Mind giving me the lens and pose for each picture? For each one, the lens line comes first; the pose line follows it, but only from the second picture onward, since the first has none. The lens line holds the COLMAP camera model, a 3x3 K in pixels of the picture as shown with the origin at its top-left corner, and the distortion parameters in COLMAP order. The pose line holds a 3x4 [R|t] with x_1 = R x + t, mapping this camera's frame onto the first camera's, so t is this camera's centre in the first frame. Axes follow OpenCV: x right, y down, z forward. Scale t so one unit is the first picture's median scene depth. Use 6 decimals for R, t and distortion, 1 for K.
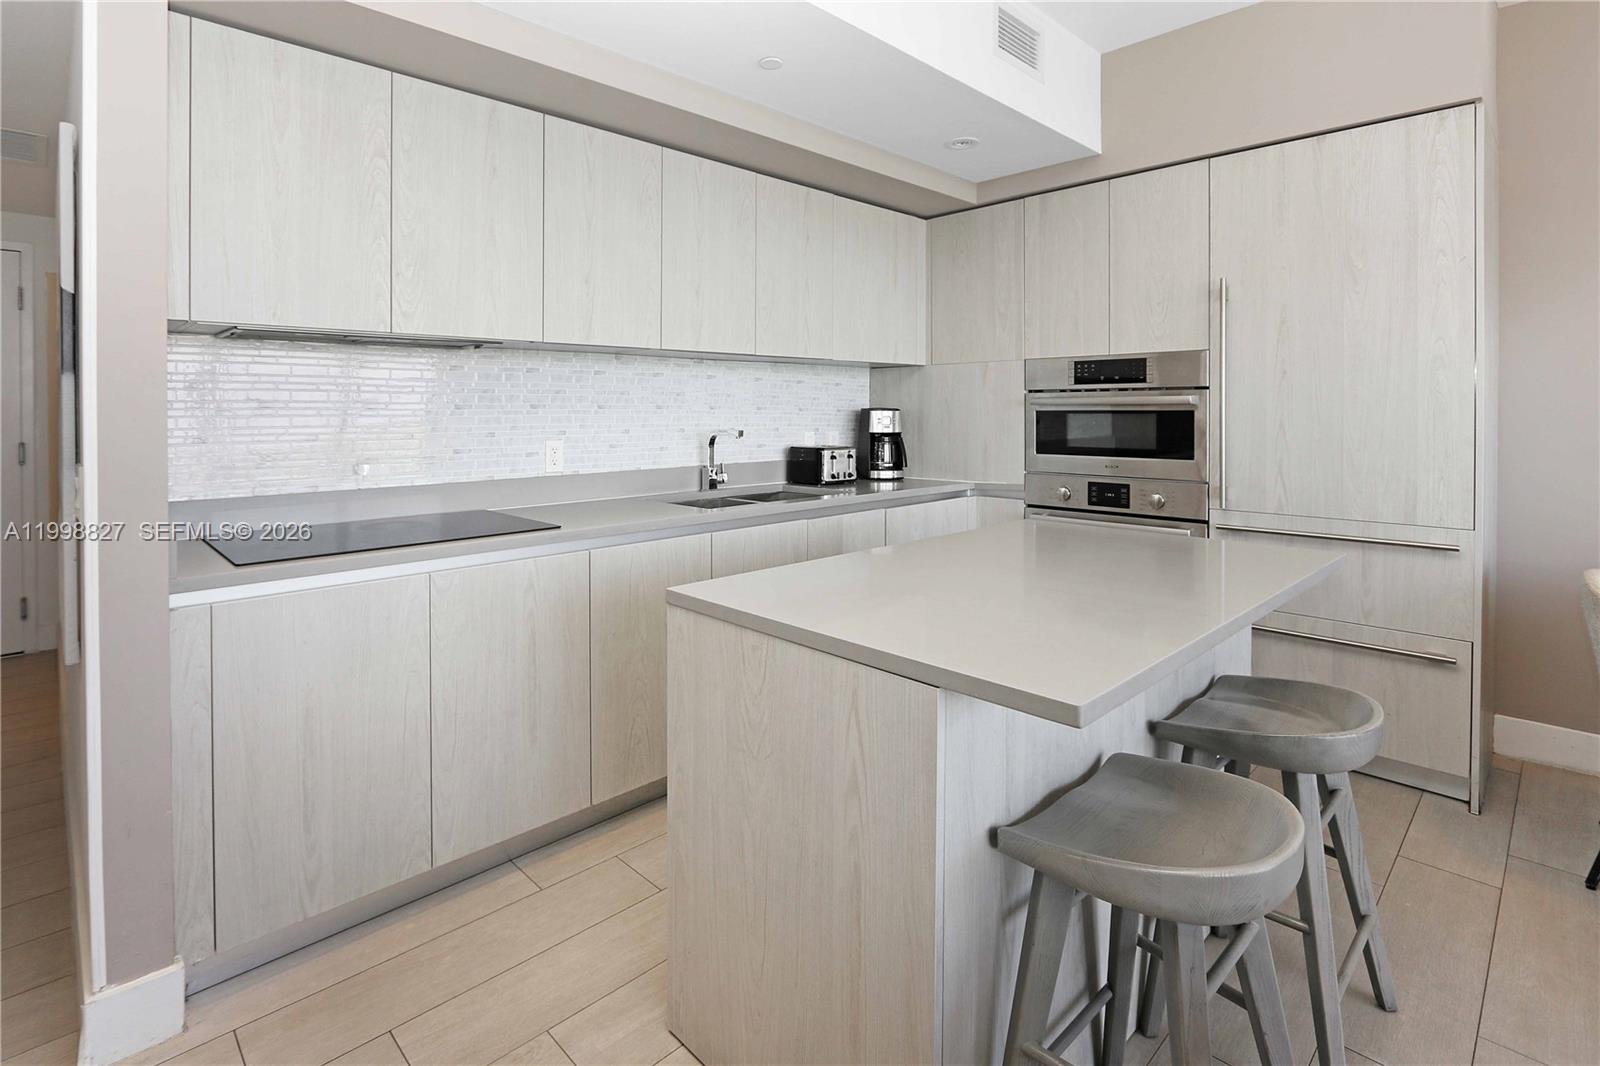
lens RADIAL K [[789.6, 0, 798.2], [0, 789.6, 409.5], [0, 0, 1]] dist [-0.017407, 0.001831]
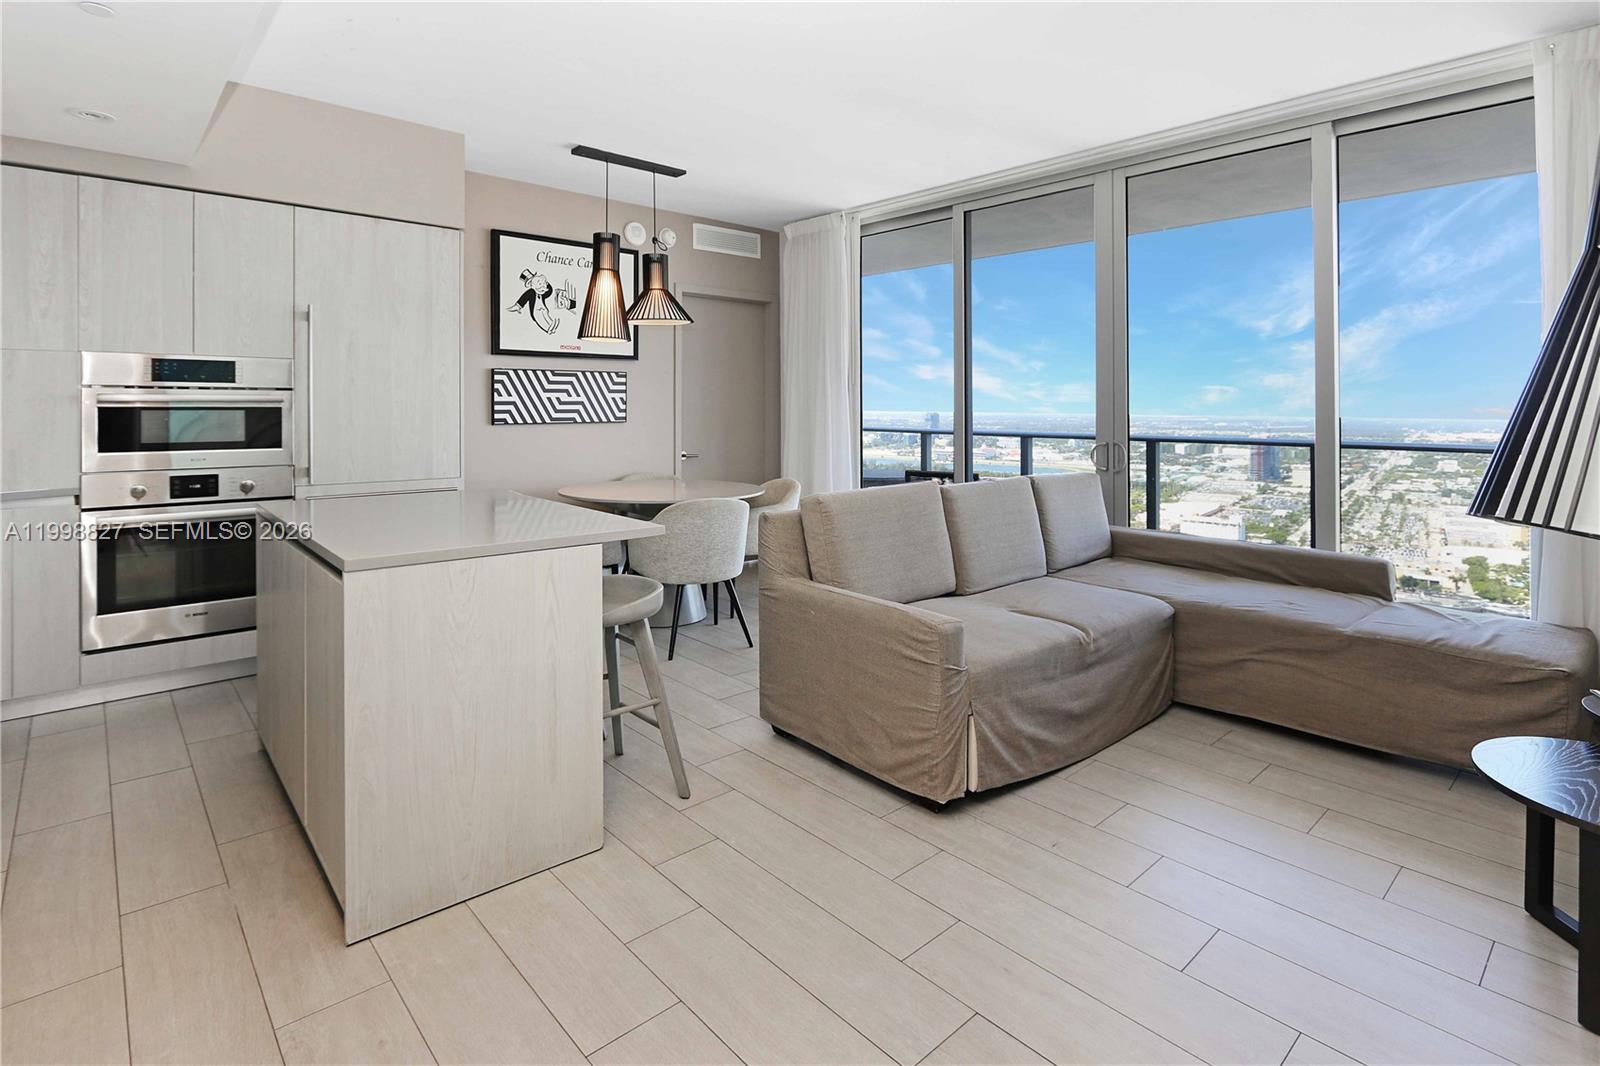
lens RADIAL K [[789.8, 0, 777.9], [0, 789.8, 408.6], [0, 0, 1]] dist [-0.015376, 0.001212]
pose [[0.057240, 0.001923, 0.998359, -0.612215], [-0.002953, 0.999994, -0.001757, 0.002298], [-0.998356, -0.002847, 0.057245, 0.145743]]
